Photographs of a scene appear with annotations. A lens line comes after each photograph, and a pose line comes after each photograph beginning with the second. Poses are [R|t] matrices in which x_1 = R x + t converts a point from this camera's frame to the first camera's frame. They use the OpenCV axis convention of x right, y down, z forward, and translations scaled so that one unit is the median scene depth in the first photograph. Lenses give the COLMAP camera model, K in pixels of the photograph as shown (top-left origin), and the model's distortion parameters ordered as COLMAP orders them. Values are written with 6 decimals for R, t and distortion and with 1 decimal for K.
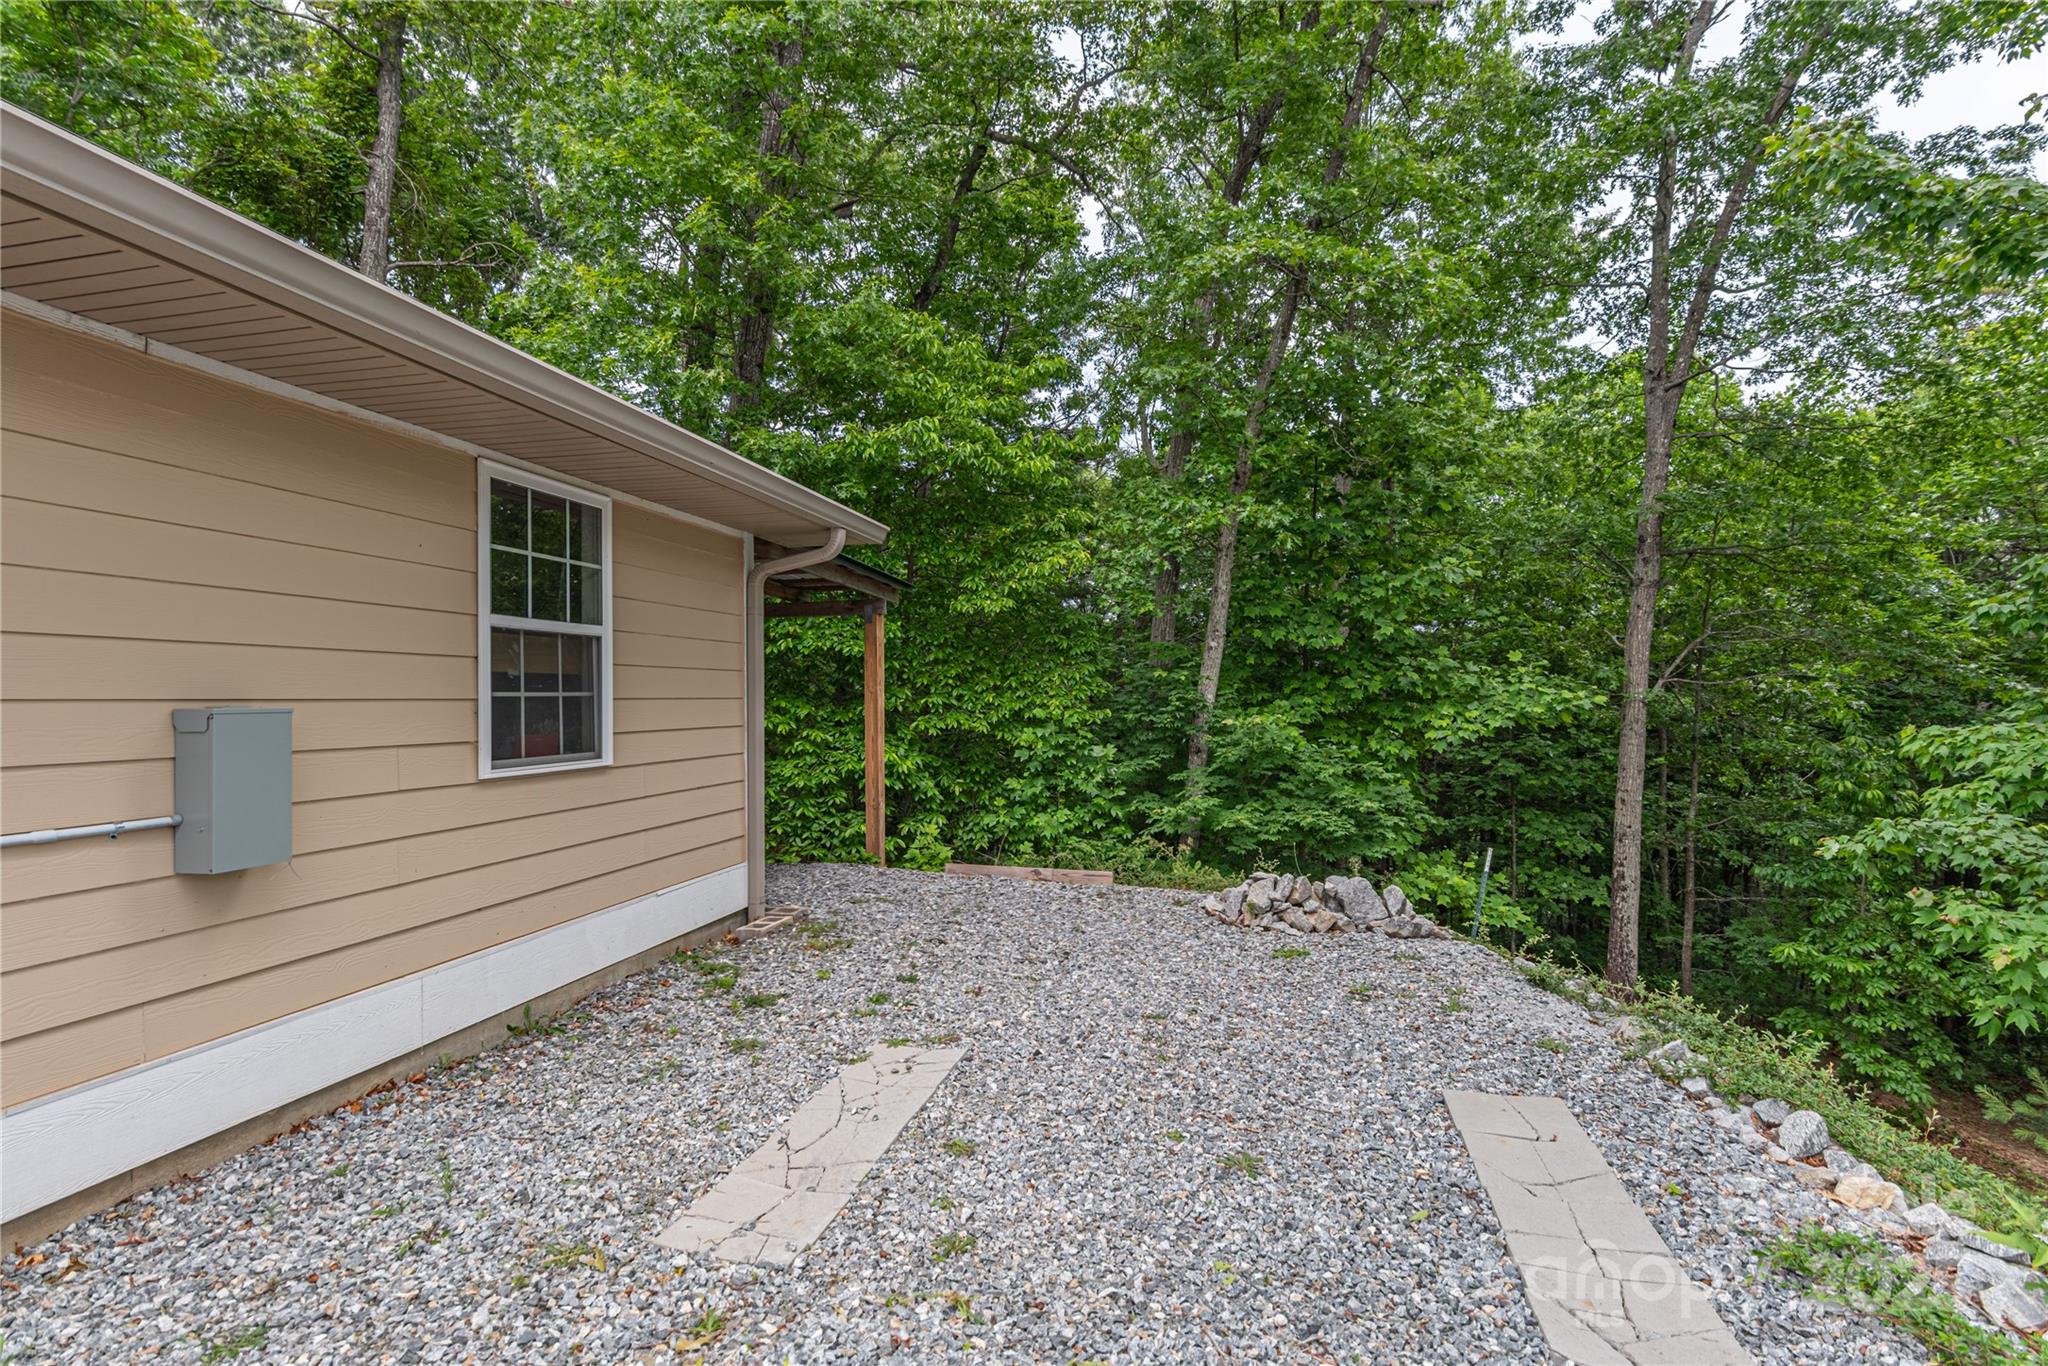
lens RADIAL K [[1019.6, 0, 1019.6], [0, 1019.6, 684.4], [0, 0, 1]] dist [0.003009, -0.000148]
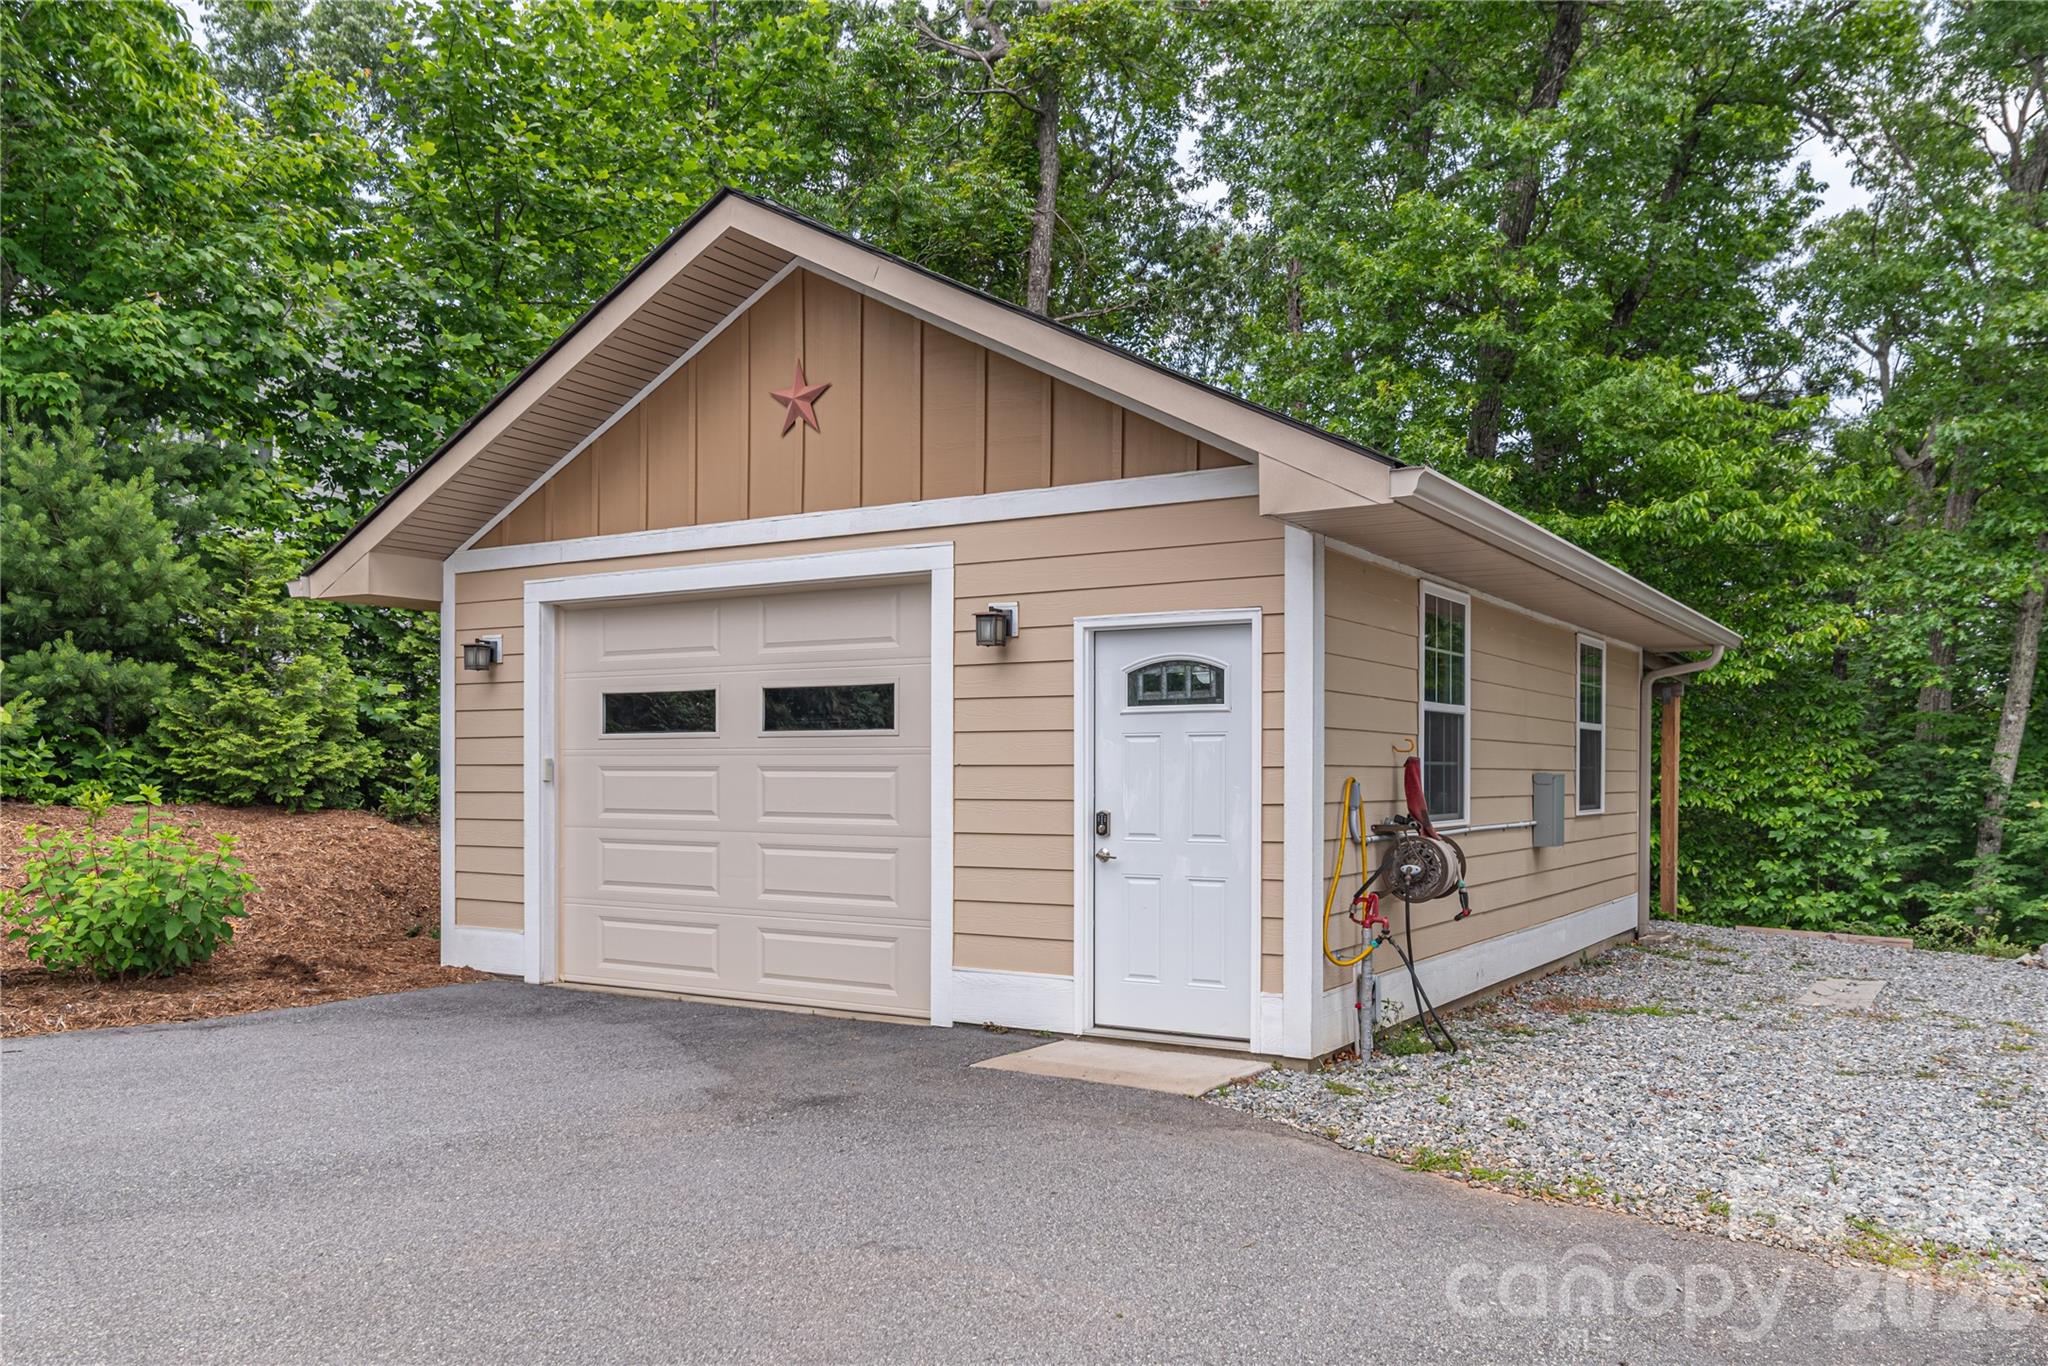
lens RADIAL K [[1588.3, 0, 1021.2], [0, 1588.3, 801.0], [0, 0, 1]] dist [-0.000041, 0.008046]
pose [[0.942947, 0.021473, -0.332251, -0.170532], [-0.010775, 0.999363, 0.034009, -0.005207], [0.332770, -0.028489, 0.942578, -0.623496]]
